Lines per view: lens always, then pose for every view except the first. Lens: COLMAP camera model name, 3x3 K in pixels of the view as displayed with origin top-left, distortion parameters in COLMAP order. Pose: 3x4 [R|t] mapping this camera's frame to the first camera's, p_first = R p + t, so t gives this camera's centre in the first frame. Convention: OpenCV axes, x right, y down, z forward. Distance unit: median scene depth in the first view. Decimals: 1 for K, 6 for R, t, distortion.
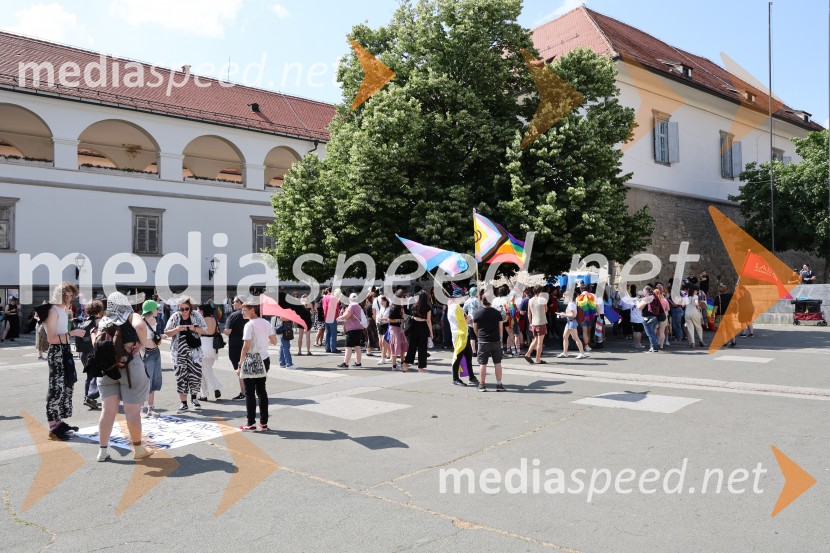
lens RADIAL K [[604.2, 0, 417.5], [0, 604.2, 271.2], [0, 0, 1]] dist [-0.069906, 0.055613]
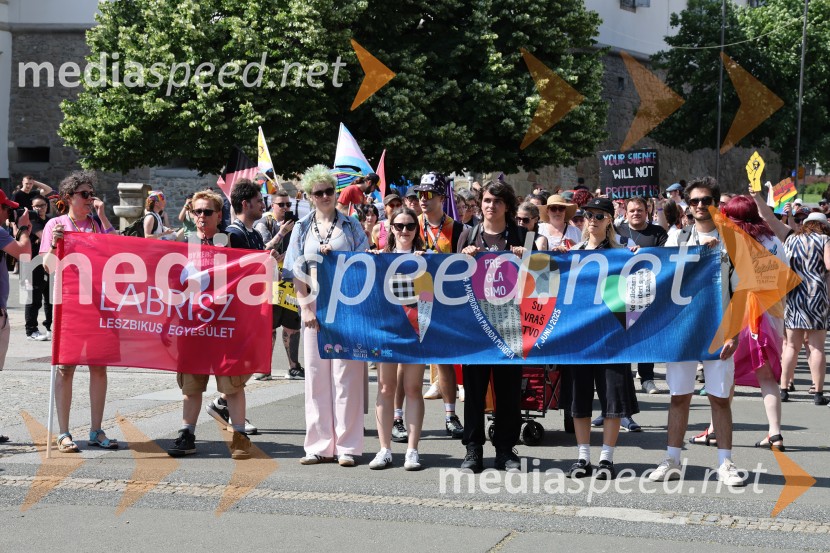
lens RADIAL K [[1837.3, 0, 416.6], [0, 1837.3, 279.3], [0, 0, 1]] dist [0.359215, 0.000000]
pose [[0.890870, 0.009550, 0.454158, -0.757907], [-0.042385, 0.997165, 0.062173, -0.006622], [-0.452277, -0.074638, 0.888749, -0.816351]]
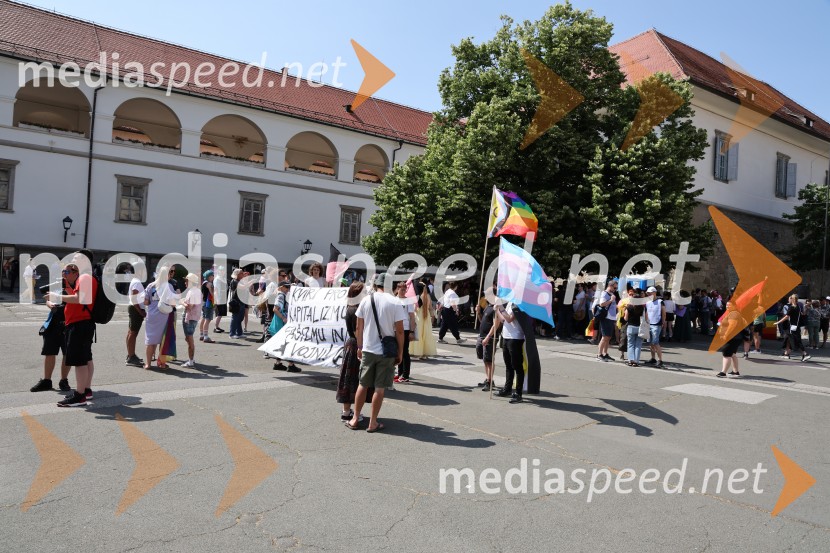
lens RADIAL K [[571.7, 0, 401.5], [0, 571.7, 274.4], [0, 0, 1]] dist [-0.084447, 0.055238]
pose [[0.994595, 0.067492, -0.078897, -0.085591], [-0.065535, 0.997481, 0.027150, 0.001458], [0.080531, -0.021833, 0.996513, -0.070756]]
